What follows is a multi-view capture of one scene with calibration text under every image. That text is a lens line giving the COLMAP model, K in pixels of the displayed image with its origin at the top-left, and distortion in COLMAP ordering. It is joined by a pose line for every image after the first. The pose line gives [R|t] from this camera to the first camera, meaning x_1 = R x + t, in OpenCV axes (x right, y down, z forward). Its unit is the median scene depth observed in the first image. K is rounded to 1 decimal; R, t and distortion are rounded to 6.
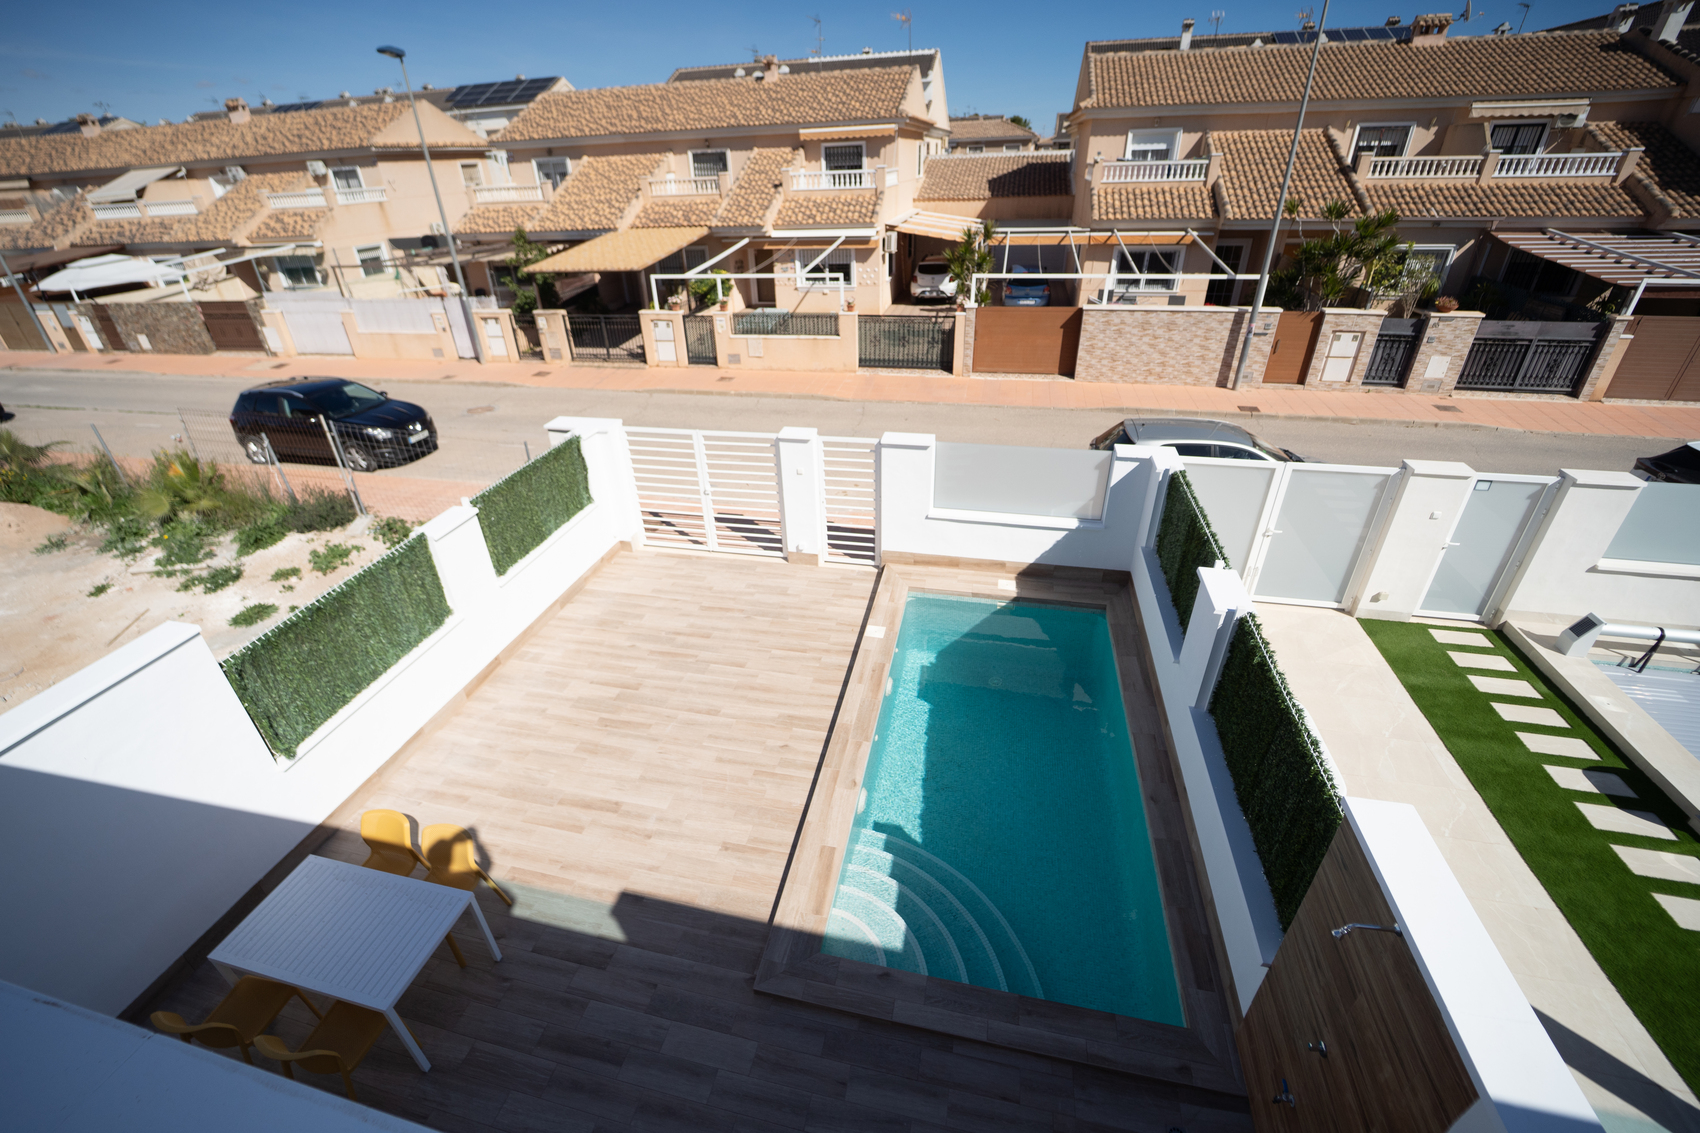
lens RADIAL K [[693.5, 0, 831.6], [0, 693.5, 563.5], [0, 0, 1]] dist [-0.023459, 0.001279]
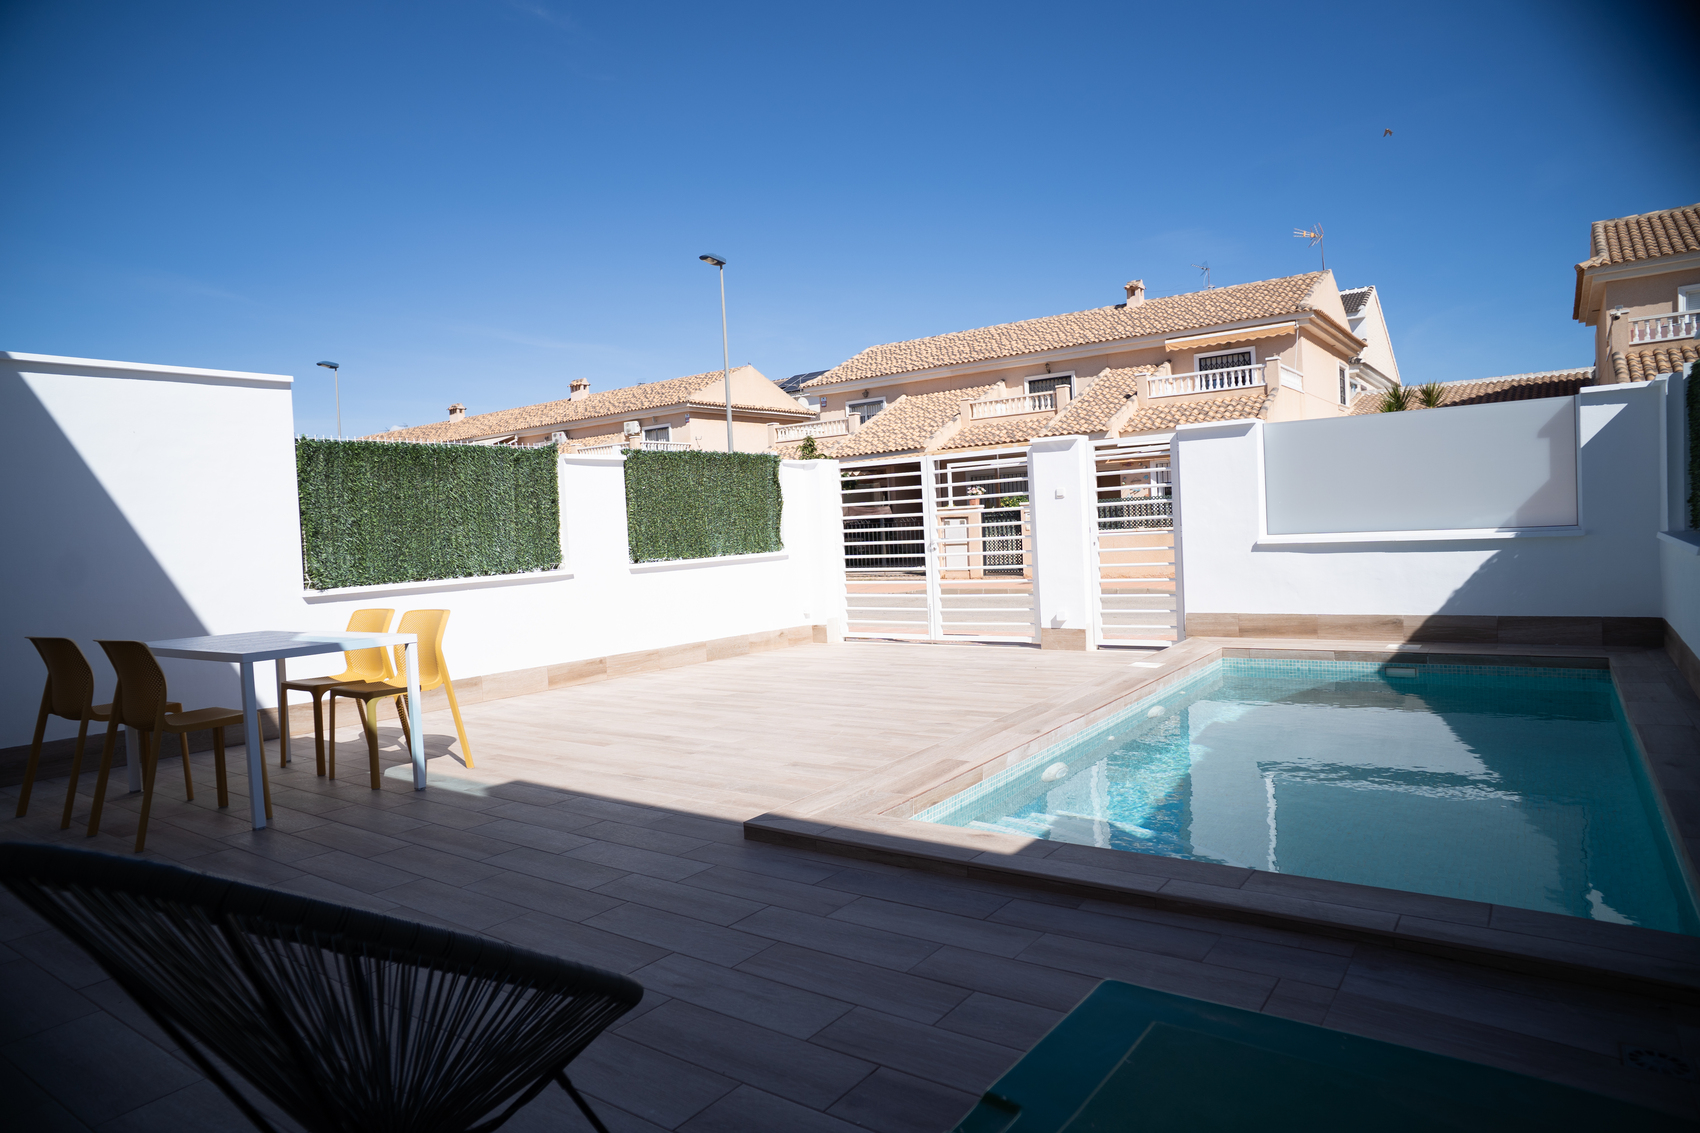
lens RADIAL K [[1004.4, 0, 838.6], [0, 1004.4, 571.3], [0, 0, 1]] dist [-0.067574, 0.045168]
pose [[0.923208, 0.004155, -0.384278, 0.056434], [-0.174437, 0.895526, -0.409395, 0.161724], [0.342430, 0.444989, 0.827482, 0.059357]]
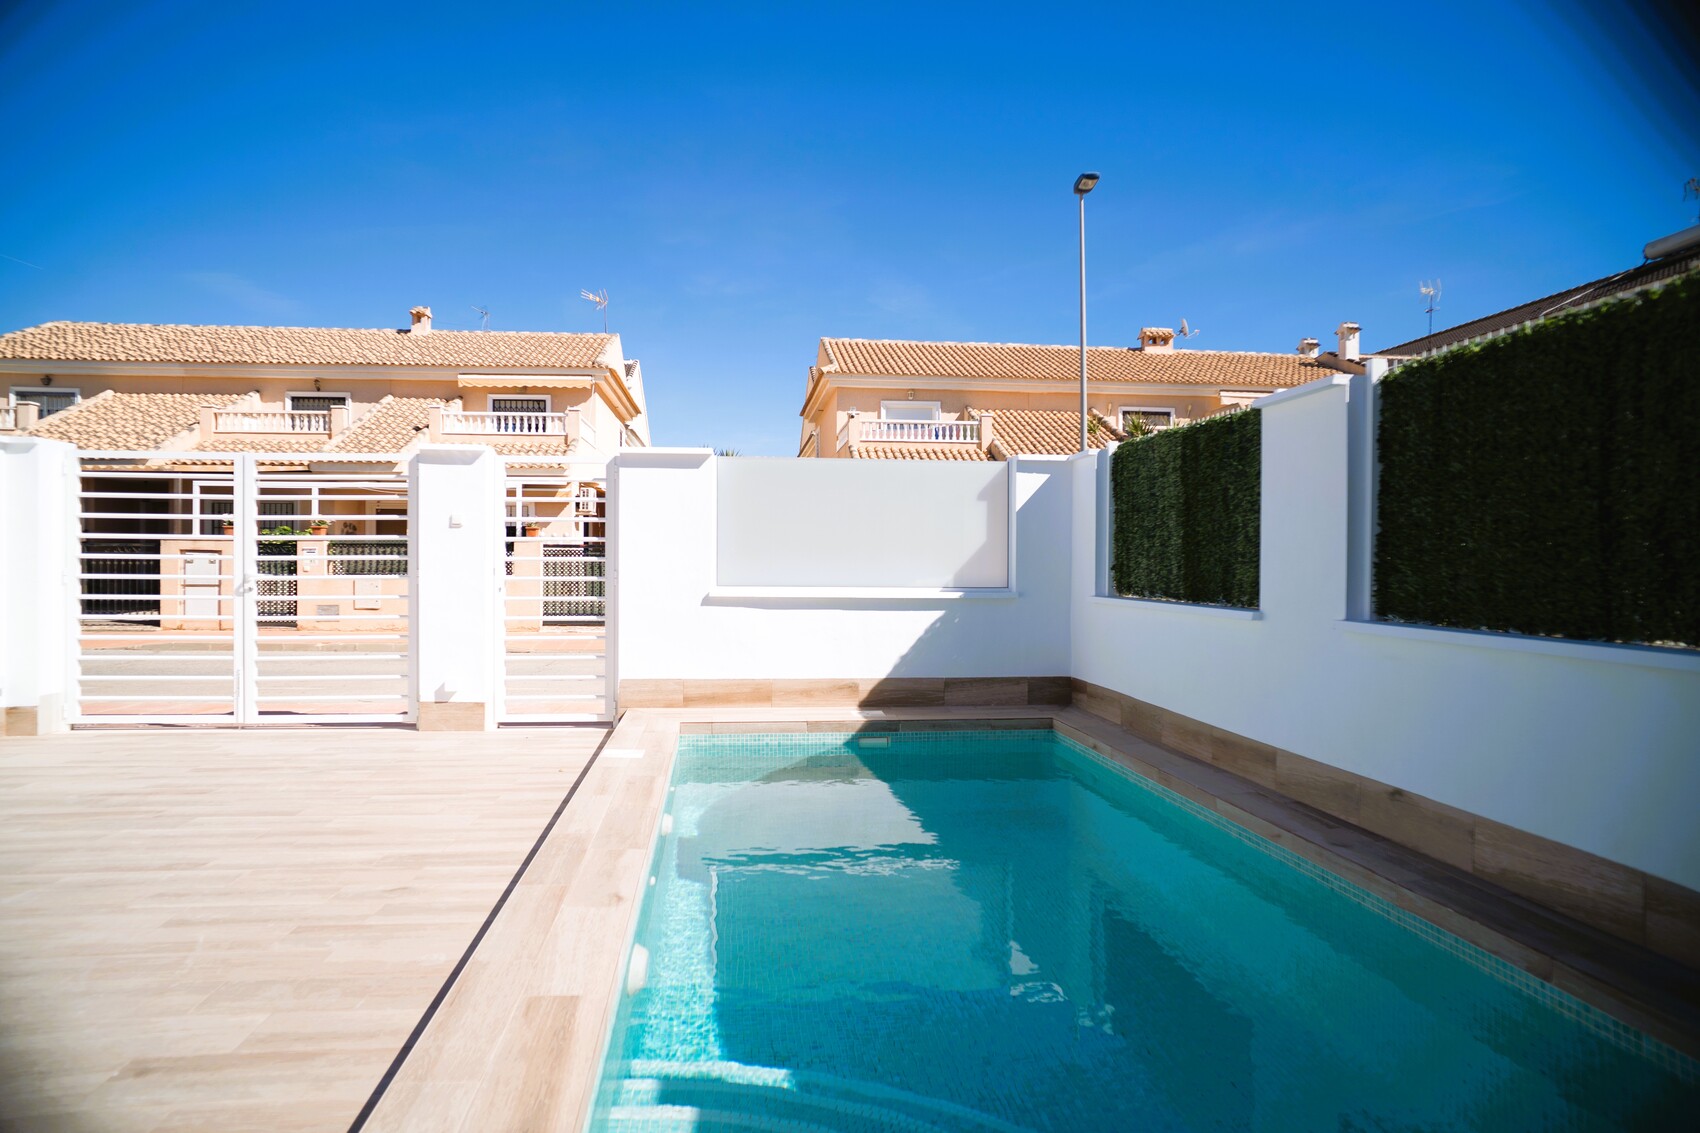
lens RADIAL K [[1004.4, 0, 836.6], [0, 1004.4, 562.7], [0, 0, 1]] dist [-0.067574, 0.045168]
pose [[0.943222, 0.037799, 0.330007, -0.009508], [0.132614, 0.868037, -0.478461, 0.121133], [-0.304543, 0.495058, 0.813739, 0.139902]]
